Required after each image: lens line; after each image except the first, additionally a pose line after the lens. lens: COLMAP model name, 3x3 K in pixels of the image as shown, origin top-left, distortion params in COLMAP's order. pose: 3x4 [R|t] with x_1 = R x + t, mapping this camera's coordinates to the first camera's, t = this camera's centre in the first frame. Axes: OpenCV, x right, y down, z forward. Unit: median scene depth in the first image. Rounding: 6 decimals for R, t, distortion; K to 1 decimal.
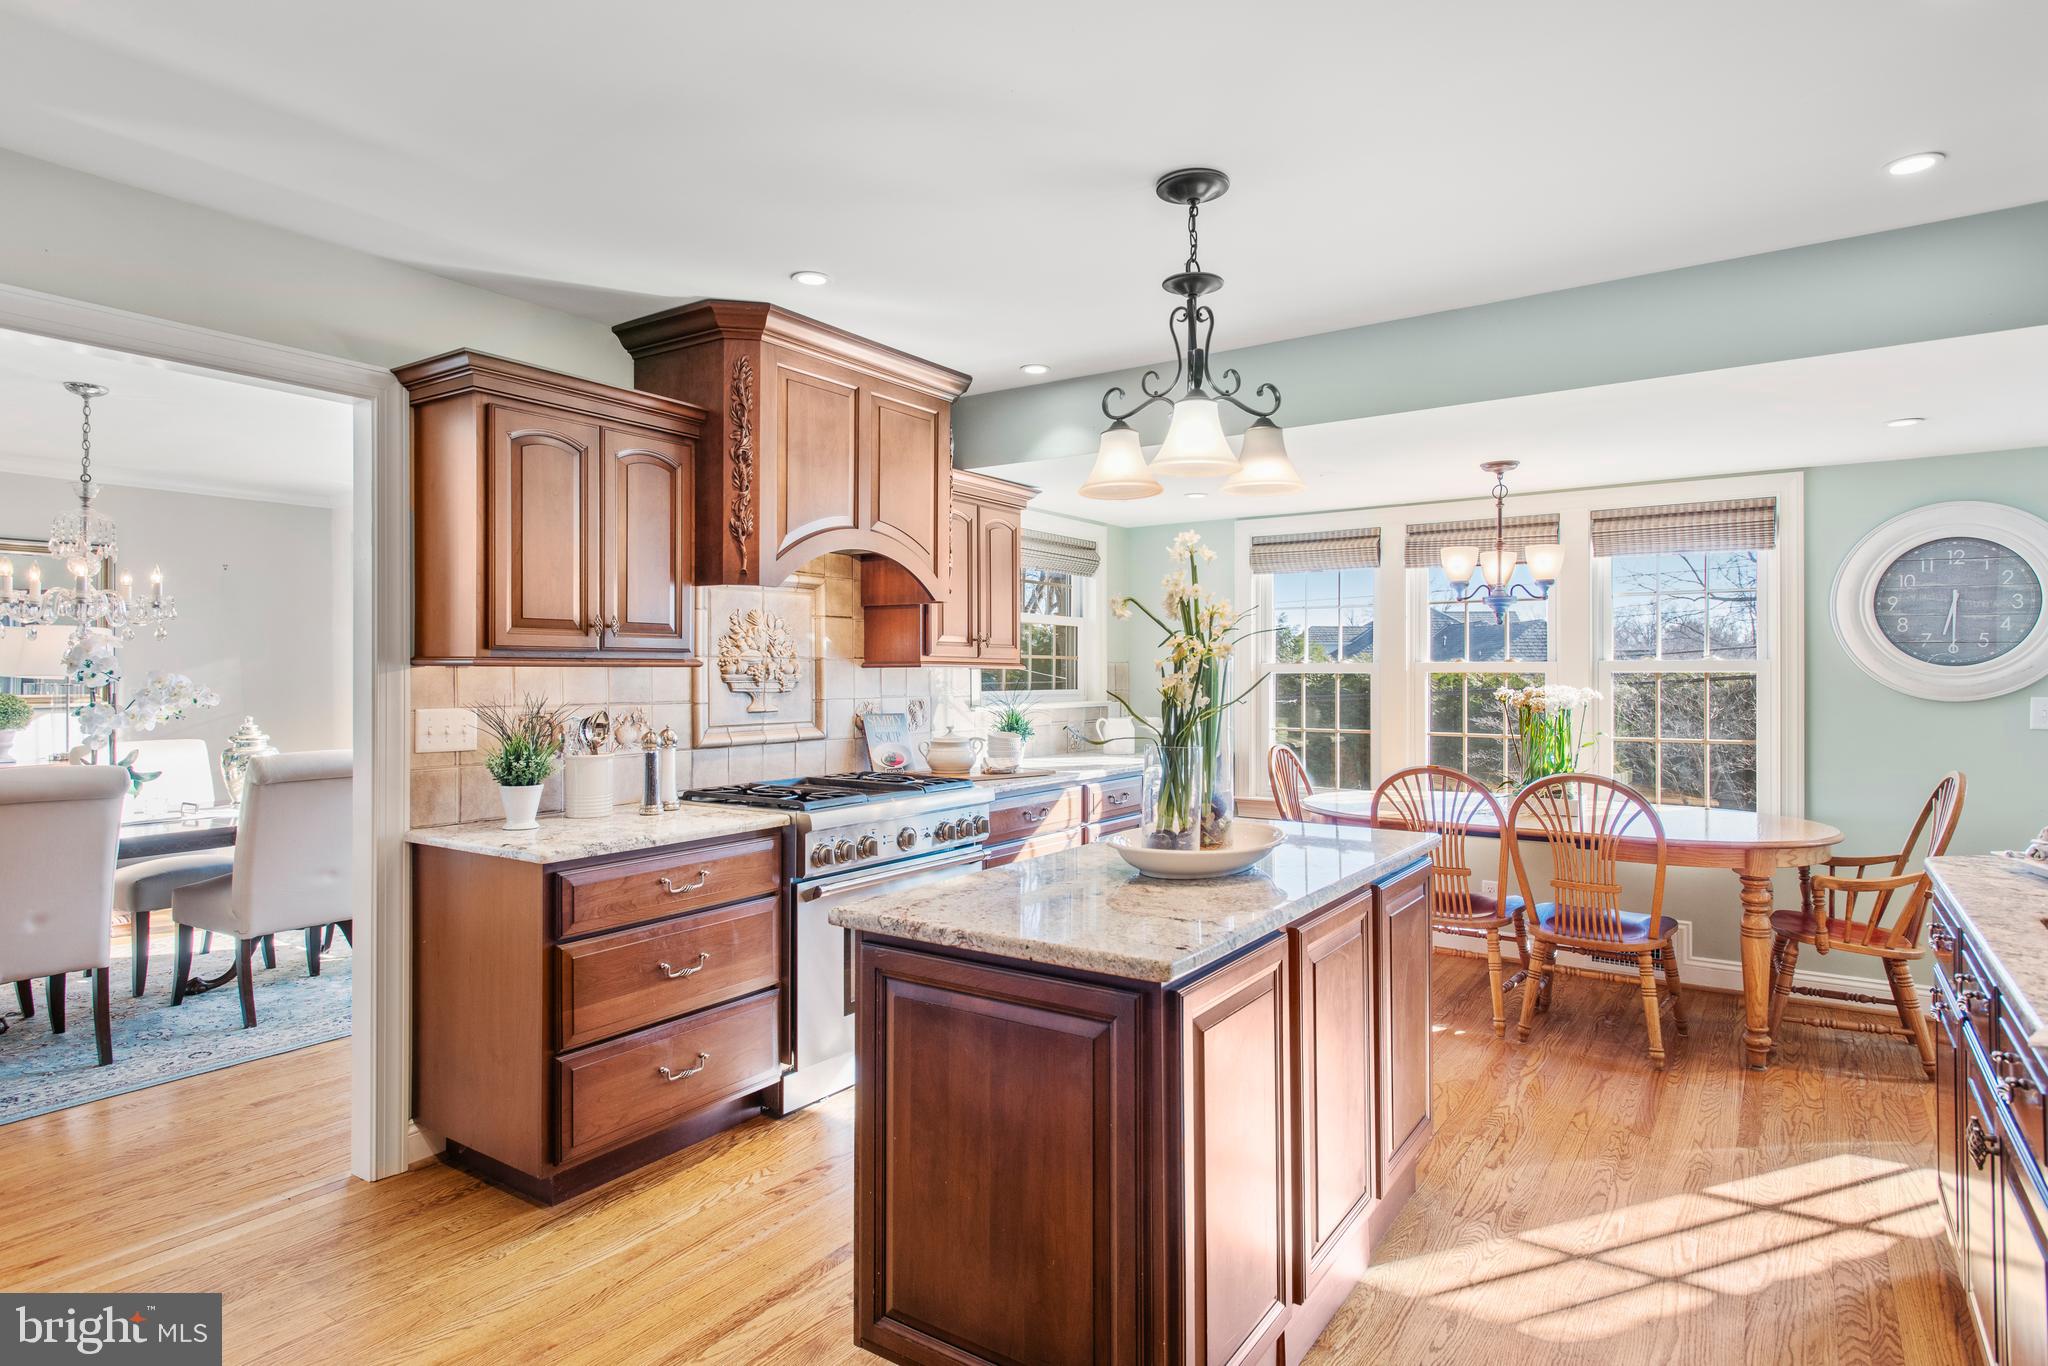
lens RADIAL K [[1091.3, 0, 1021.3], [0, 1091.3, 683.5], [0, 0, 1]] dist [0.013590, -0.000024]
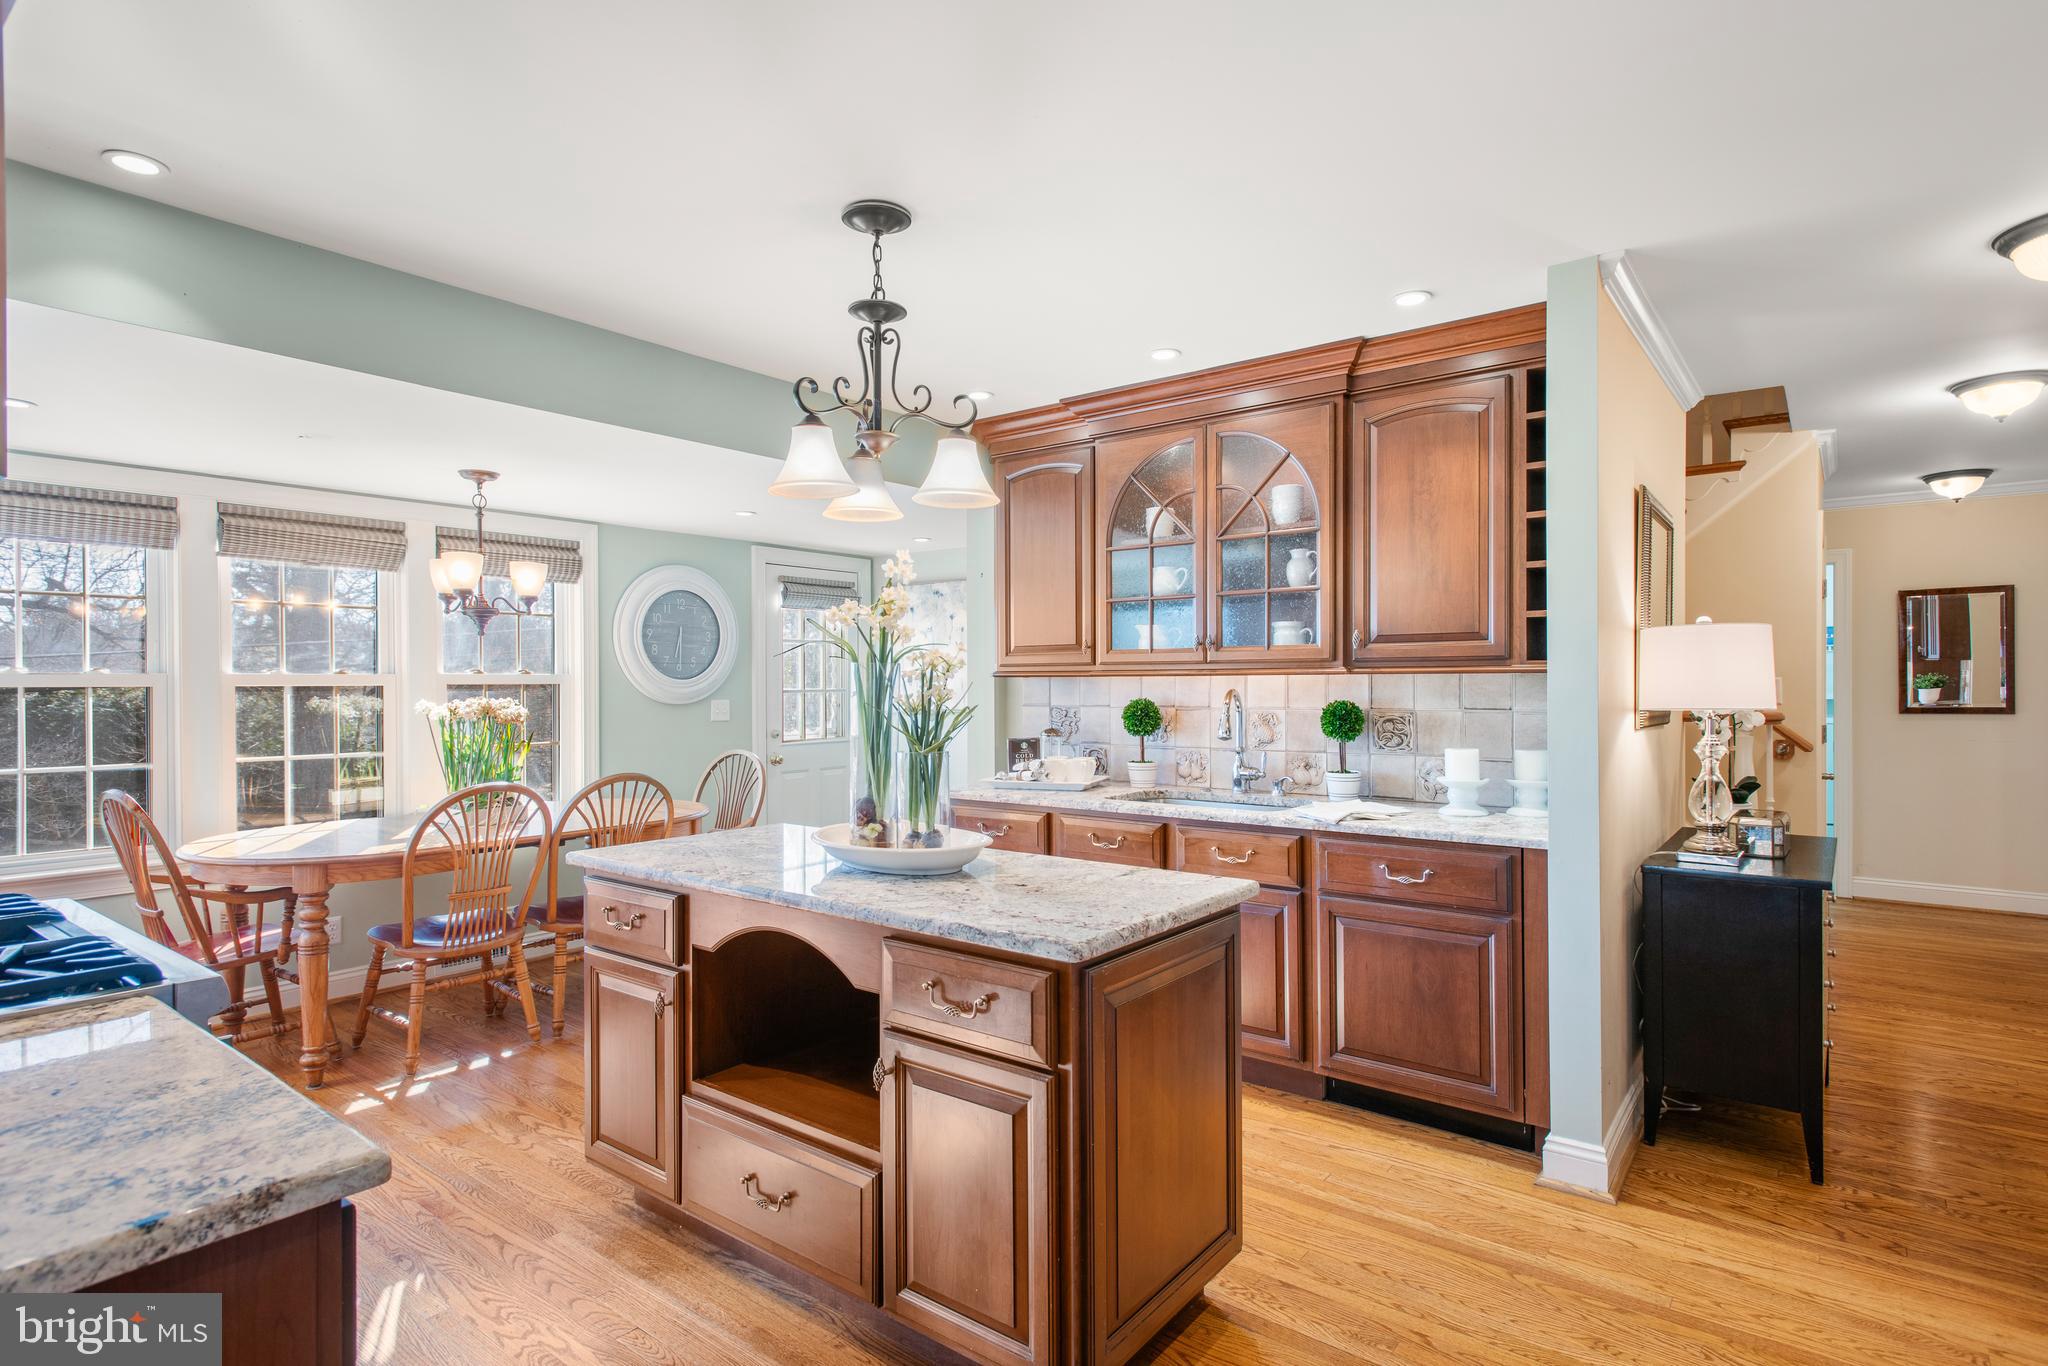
lens RADIAL K [[1091.3, 0, 1021.3], [0, 1091.3, 683.5], [0, 0, 1]] dist [0.013590, -0.000024]
pose [[0.068337, 0.003372, 0.997657, -0.474690], [0.009359, 0.999948, -0.004021, -0.002222], [-0.997618, 0.009612, 0.068302, 0.430156]]
